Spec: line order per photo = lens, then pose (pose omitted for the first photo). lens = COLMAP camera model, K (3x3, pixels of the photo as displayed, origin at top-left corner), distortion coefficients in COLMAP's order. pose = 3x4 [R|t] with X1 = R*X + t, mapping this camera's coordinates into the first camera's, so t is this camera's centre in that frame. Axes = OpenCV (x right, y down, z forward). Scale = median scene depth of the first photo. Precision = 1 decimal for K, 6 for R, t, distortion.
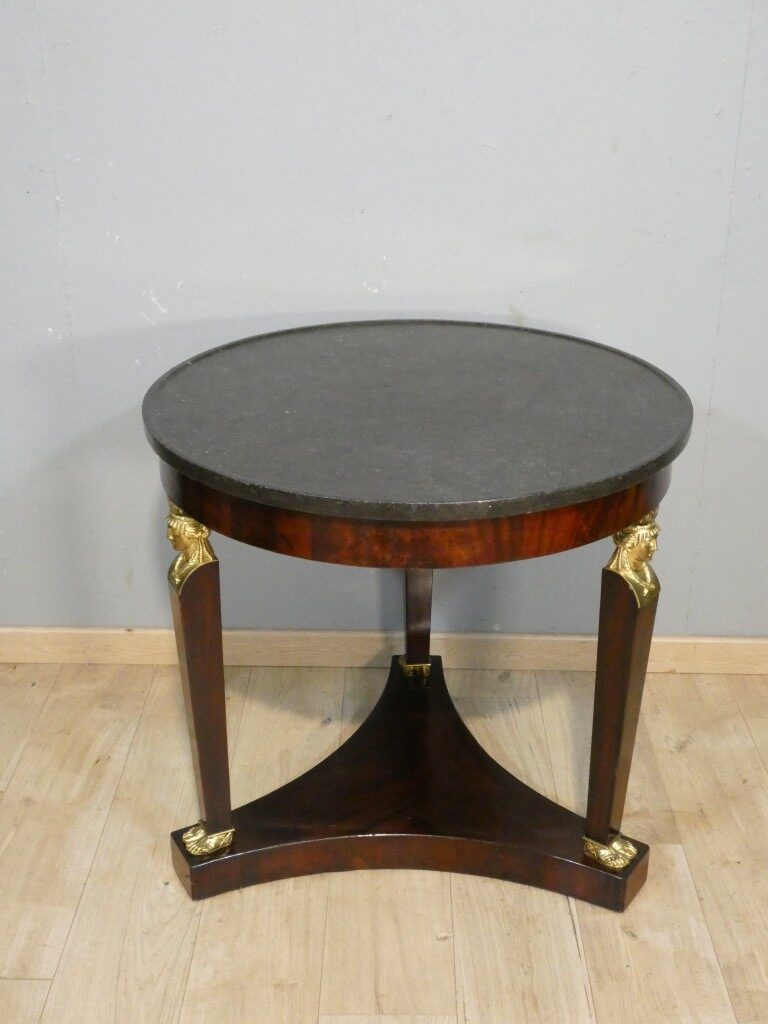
lens RADIAL K [[1291.7, 0, 384.0], [0, 1291.7, 512.0], [0, 0, 1]] dist [0.029032, -0.044918]
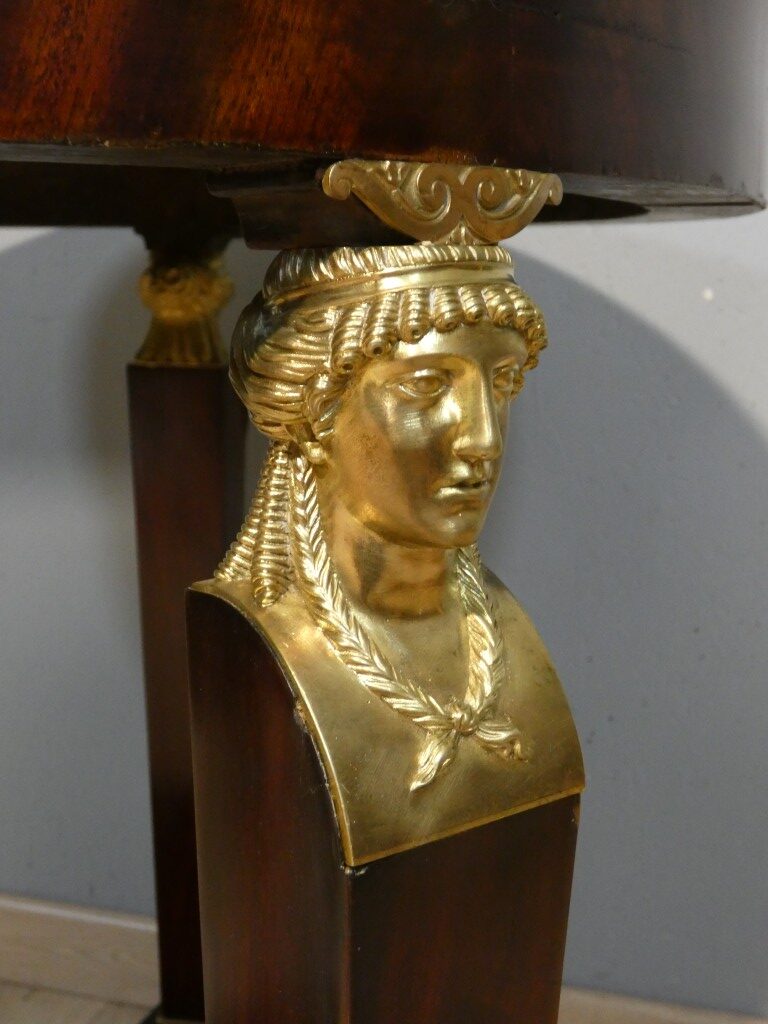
lens RADIAL K [[1291.7, 0, 384.0], [0, 1291.7, 512.0], [0, 0, 1]] dist [0.029032, -0.044918]
pose [[0.965647, 0.055409, -0.253882, 0.211553], [-0.111747, 0.970596, -0.213205, 0.059968], [0.234603, 0.234251, 0.943445, 0.780291]]
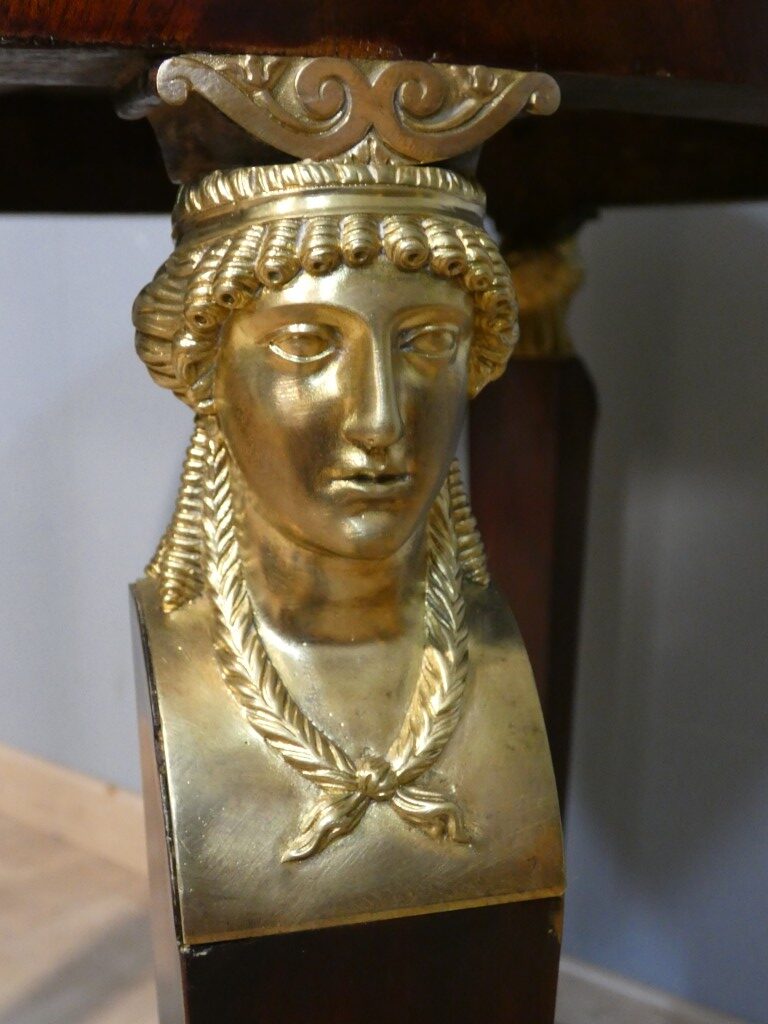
lens RADIAL K [[1306.5, 0, 383.8], [0, 1306.5, 519.9], [0, 0, 1]] dist [0.001917, -0.099384]
pose [[0.805808, 0.115799, -0.580744, 0.245961], [-0.242791, 0.959083, -0.145645, 0.046387], [0.540116, 0.258362, 0.800952, 0.824221]]
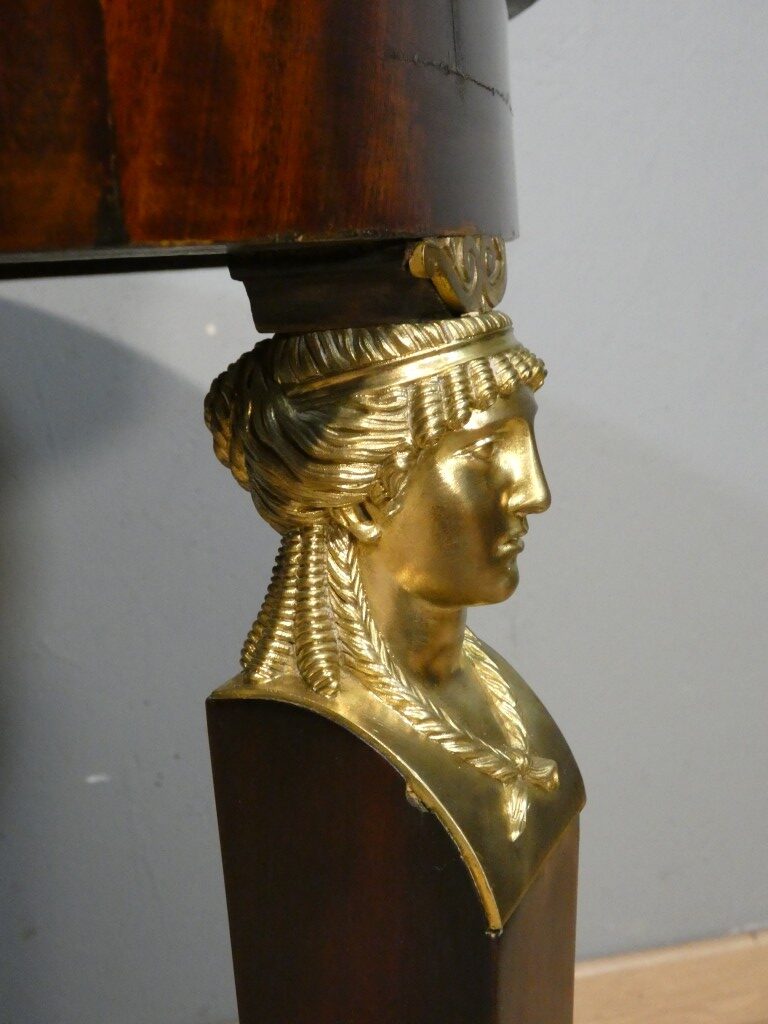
lens RADIAL K [[1291.7, 0, 384.0], [0, 1291.7, 512.0], [0, 0, 1]] dist [0.029032, -0.044918]
pose [[0.966273, -0.102979, 0.236036, 0.142317], [0.157054, 0.962032, -0.223222, 0.054119], [-0.204087, 0.252764, 0.945759, 0.778007]]
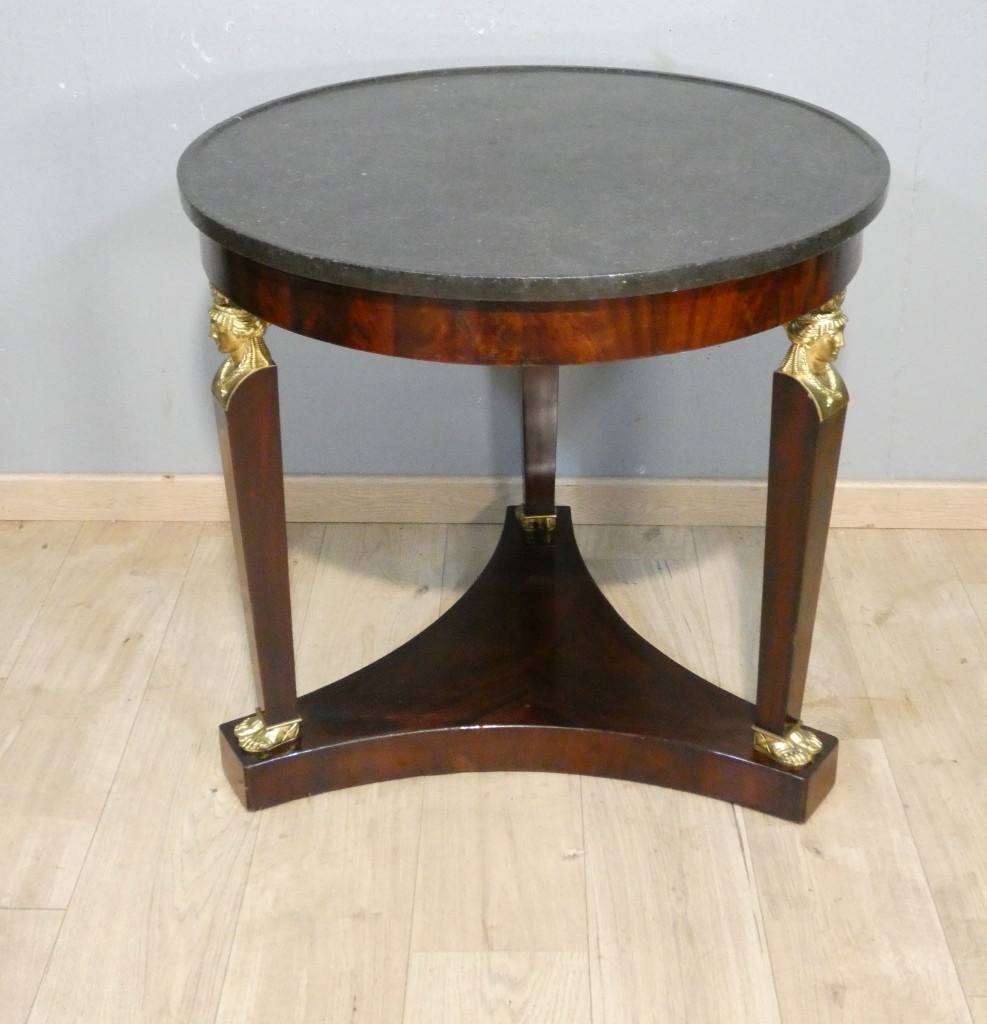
lens RADIAL K [[1660.0, 0, 492.8], [0, 1660.0, 367.5], [0, 0, 1]] dist [0.035923, -0.068648]
pose [[0.999941, -0.006441, -0.008779, 0.009336], [0.006434, 0.999979, -0.000843, 0.037284], [0.008785, 0.000786, 0.999961, 0.006270]]
